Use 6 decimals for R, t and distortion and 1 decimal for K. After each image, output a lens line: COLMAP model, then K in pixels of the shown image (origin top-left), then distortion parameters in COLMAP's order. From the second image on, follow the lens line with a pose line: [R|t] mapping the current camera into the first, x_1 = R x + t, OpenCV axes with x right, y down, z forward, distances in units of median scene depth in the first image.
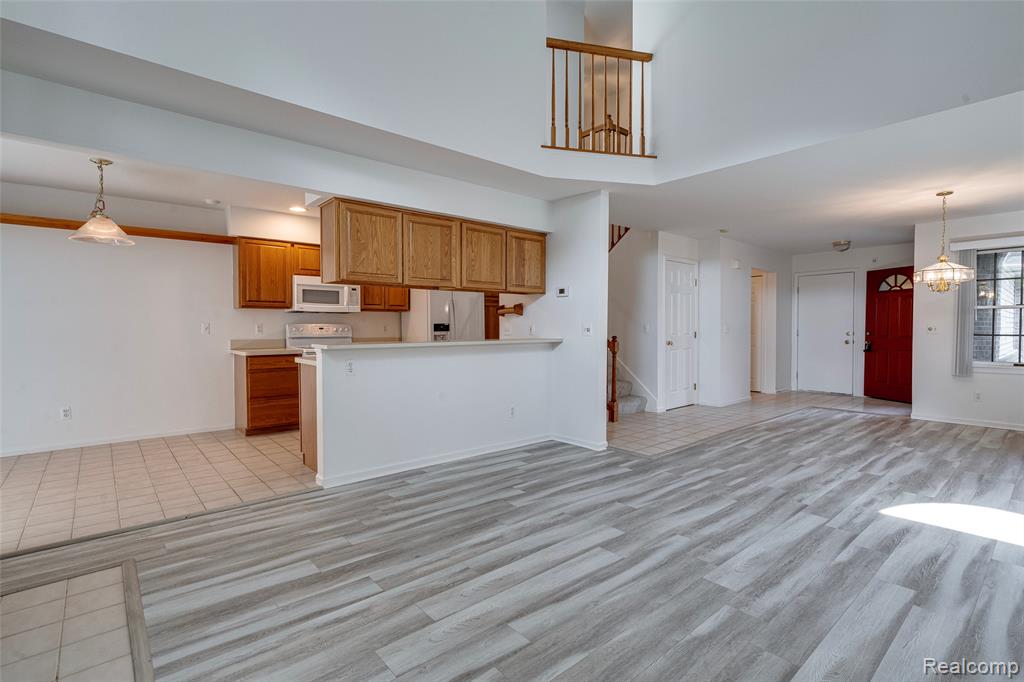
lens RADIAL K [[464.4, 0, 495.3], [0, 464.4, 339.7], [0, 0, 1]] dist [0.000000, 0.000479]
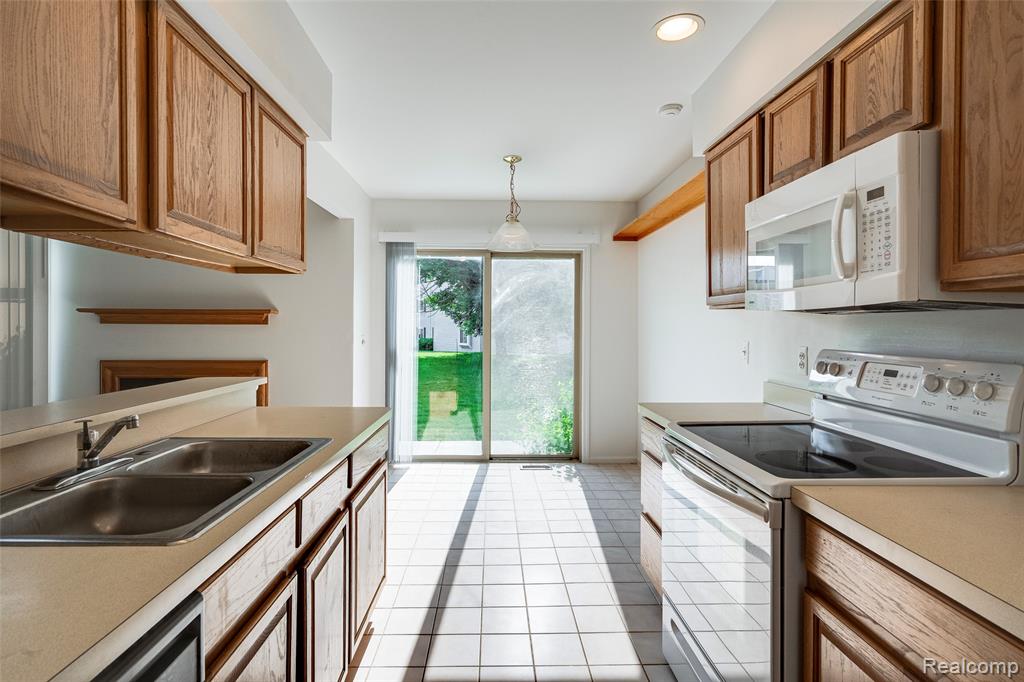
lens RADIAL K [[493.9, 0, 501.4], [0, 493.9, 338.8], [0, 0, 1]] dist [0.004340, 0.000475]
pose [[-0.613780, 0.019354, -0.789240, -0.042954], [-0.025865, 0.998670, 0.044604, -0.062457], [0.789054, 0.047791, -0.612463, 1.256348]]
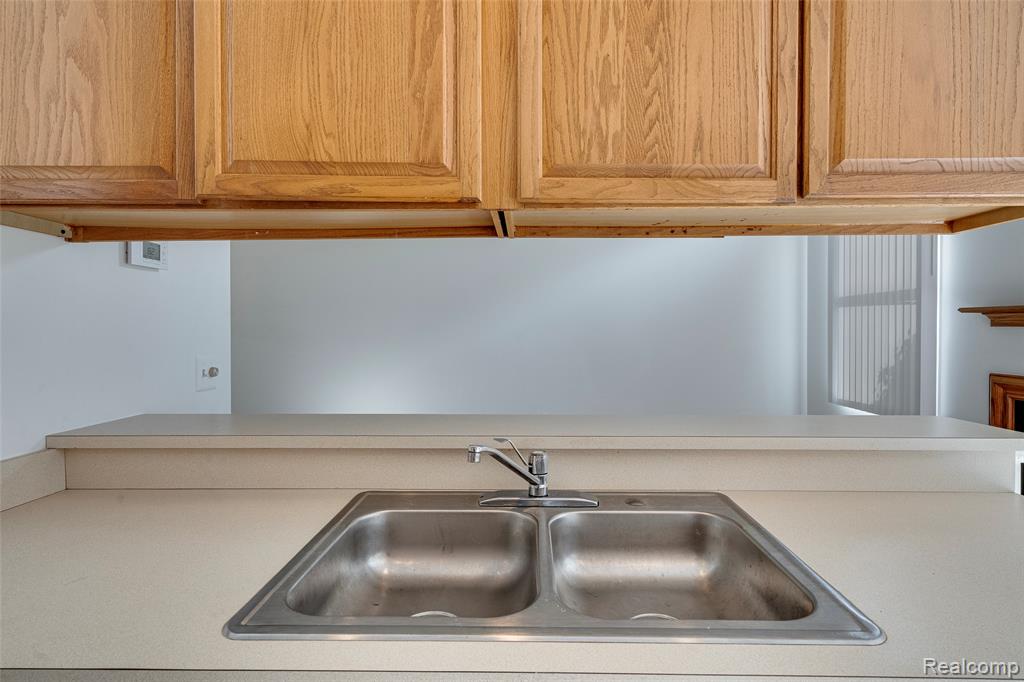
lens RADIAL K [[501.5, 0, 515.3], [0, 501.5, 329.1], [0, 0, 1]] dist [0.000478, 0.000341]
pose [[-0.765174, -0.007303, 0.643782, -0.263816], [0.015991, 0.999412, 0.030344, -0.060070], [-0.643625, 0.033513, -0.764607, 1.099778]]
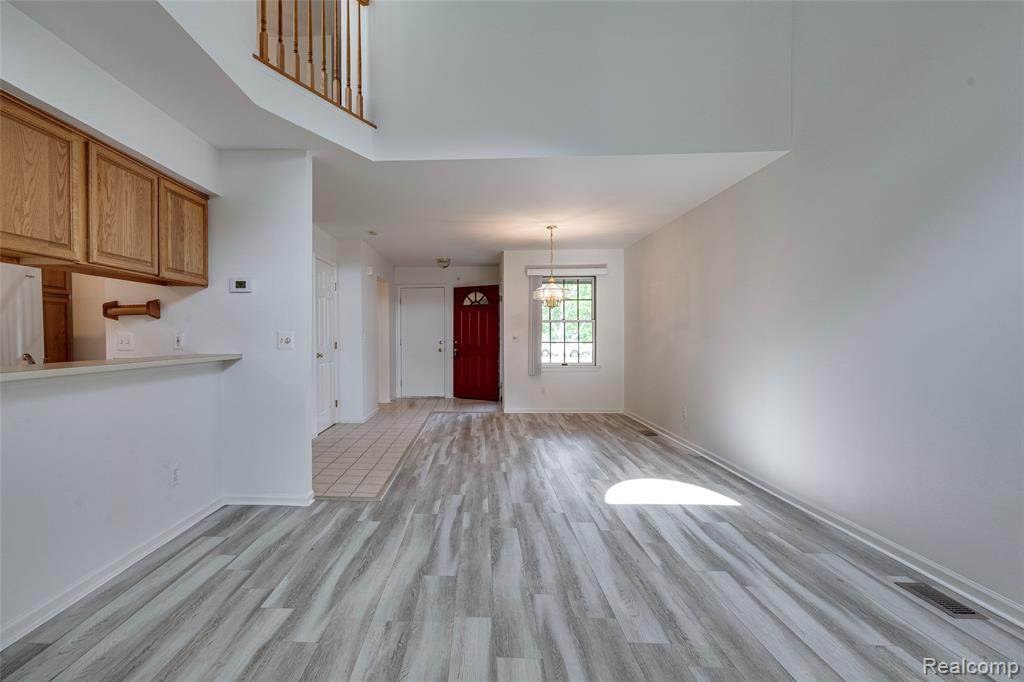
lens RADIAL K [[501.6, 0, 434.0], [0, 501.6, 346.3], [0, 0, 1]] dist [-0.002985, 0.000096]
pose [[0.693797, -0.015716, 0.719999, -0.194004], [0.022084, 0.999756, 0.000542, -0.007878], [-0.719832, 0.015525, 0.693975, 0.289993]]
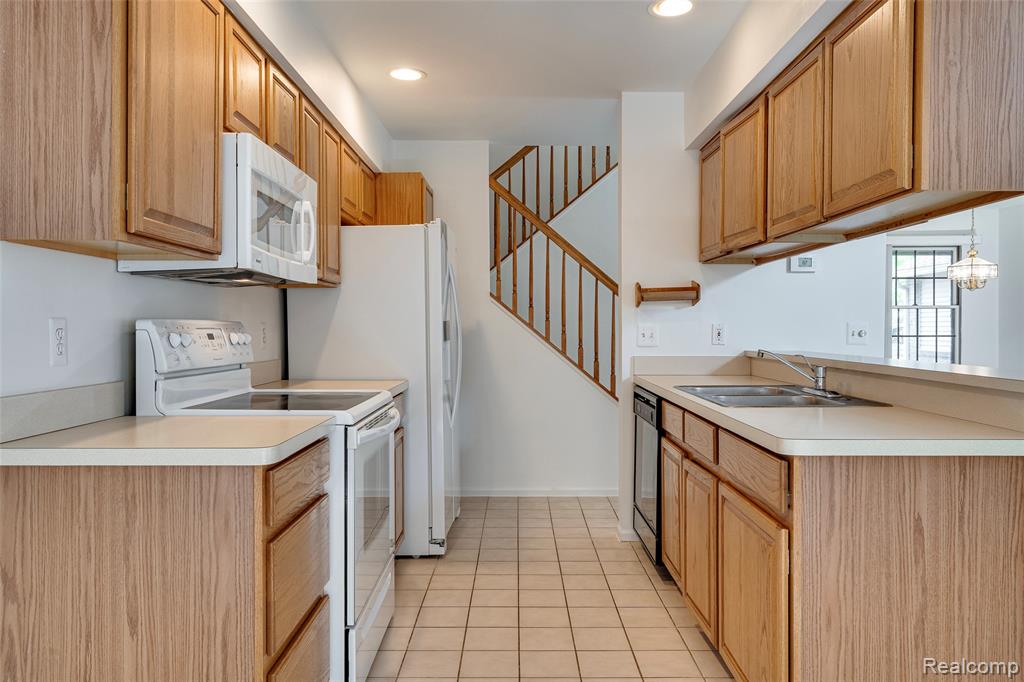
lens RADIAL K [[756.3, 0, 490.1], [0, 756.3, 333.3], [0, 0, 1]] dist [0.009961, 0.005513]
pose [[0.651075, -0.007228, 0.758979, -0.772504], [0.024893, 0.999620, -0.011834, -0.020992], [-0.758605, 0.026598, 0.651008, 0.720566]]
